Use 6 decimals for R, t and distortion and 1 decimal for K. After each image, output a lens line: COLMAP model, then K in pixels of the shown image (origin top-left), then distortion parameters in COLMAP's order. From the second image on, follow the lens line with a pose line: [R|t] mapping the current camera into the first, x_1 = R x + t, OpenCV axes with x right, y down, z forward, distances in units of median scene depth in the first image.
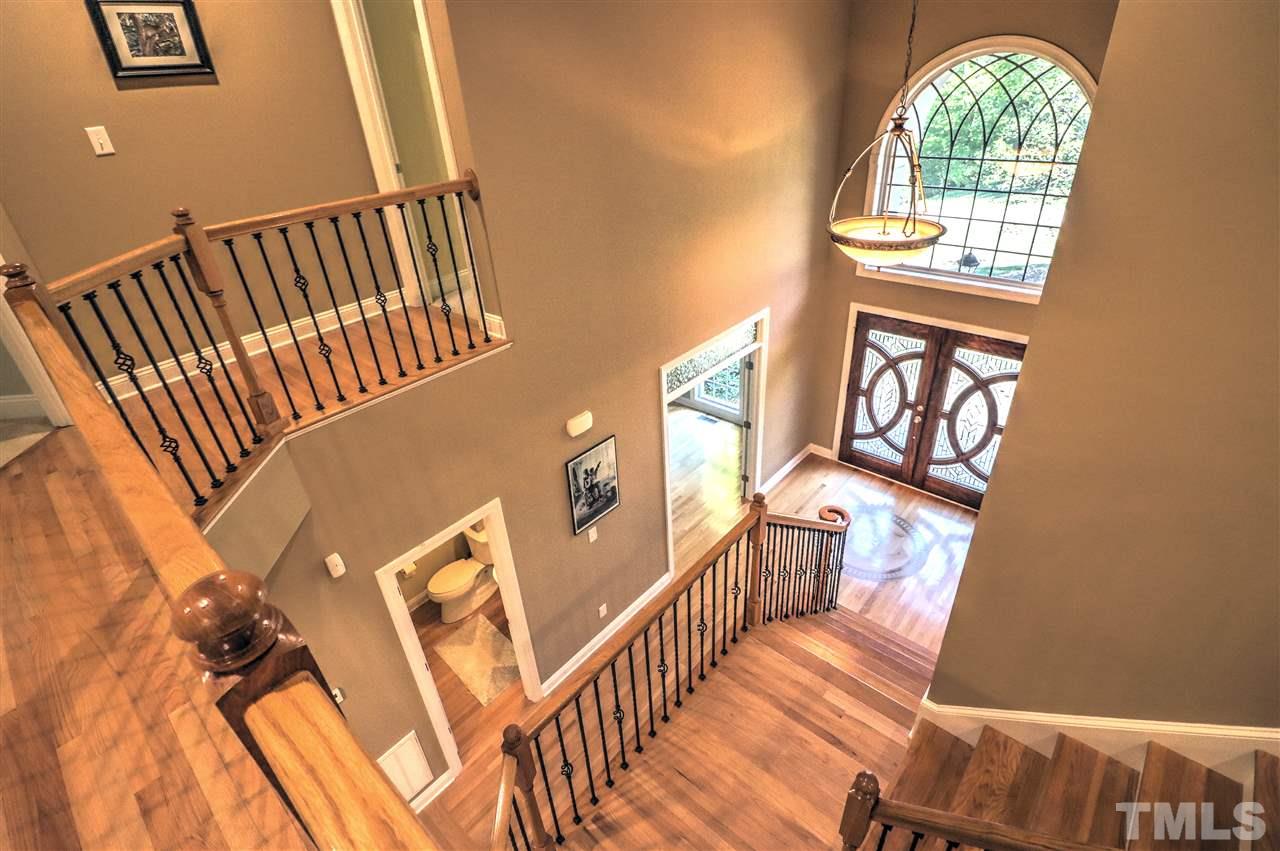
lens RADIAL K [[599.1, 0, 650.8], [0, 599.1, 405.2], [0, 0, 1]] dist [-0.011722, -0.000978]
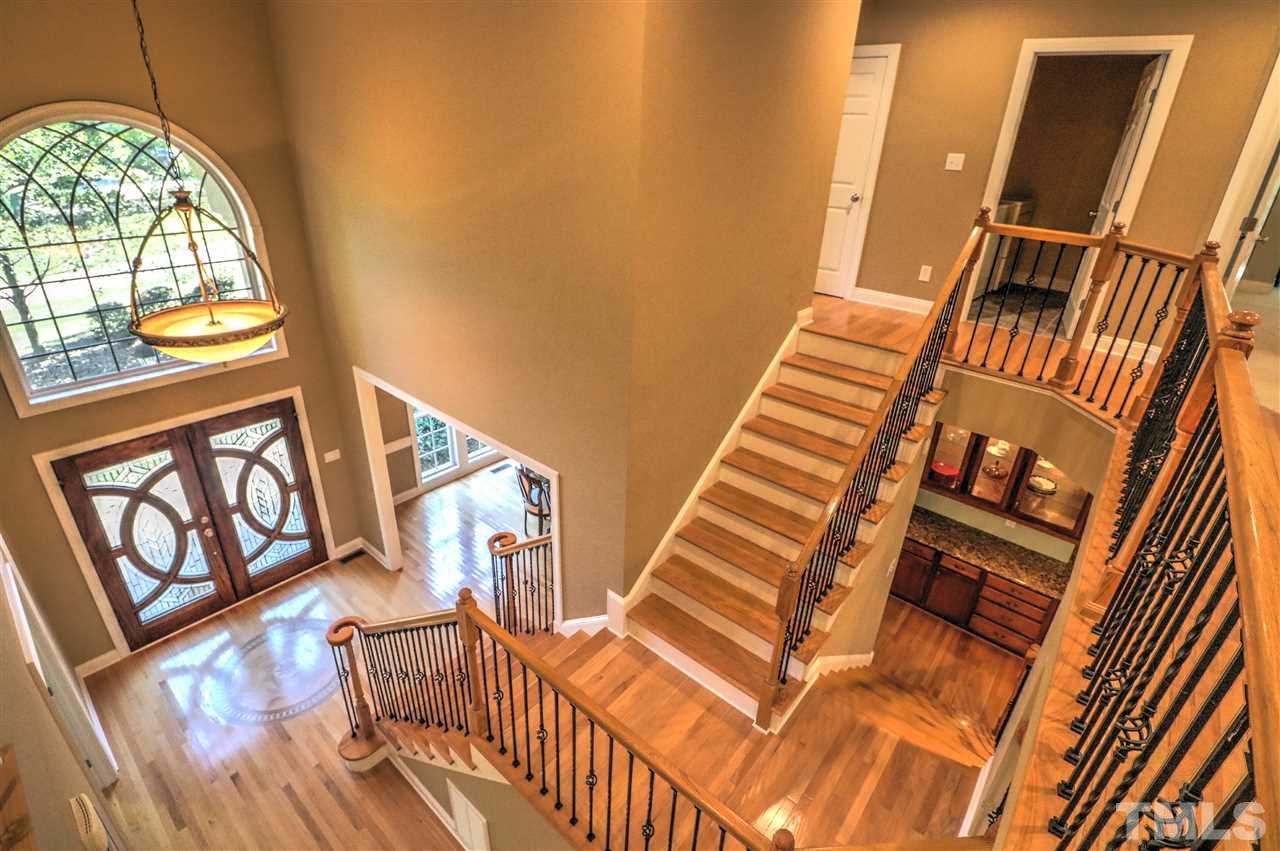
lens RADIAL K [[599.1, 0, 645.8], [0, 599.1, 423.7], [0, 0, 1]] dist [-0.011722, -0.000978]
pose [[-0.025620, -0.379247, 0.924941, -0.297481], [0.459794, 0.817098, 0.347765, -0.111280], [-0.887656, 0.434192, 0.153441, 0.241802]]
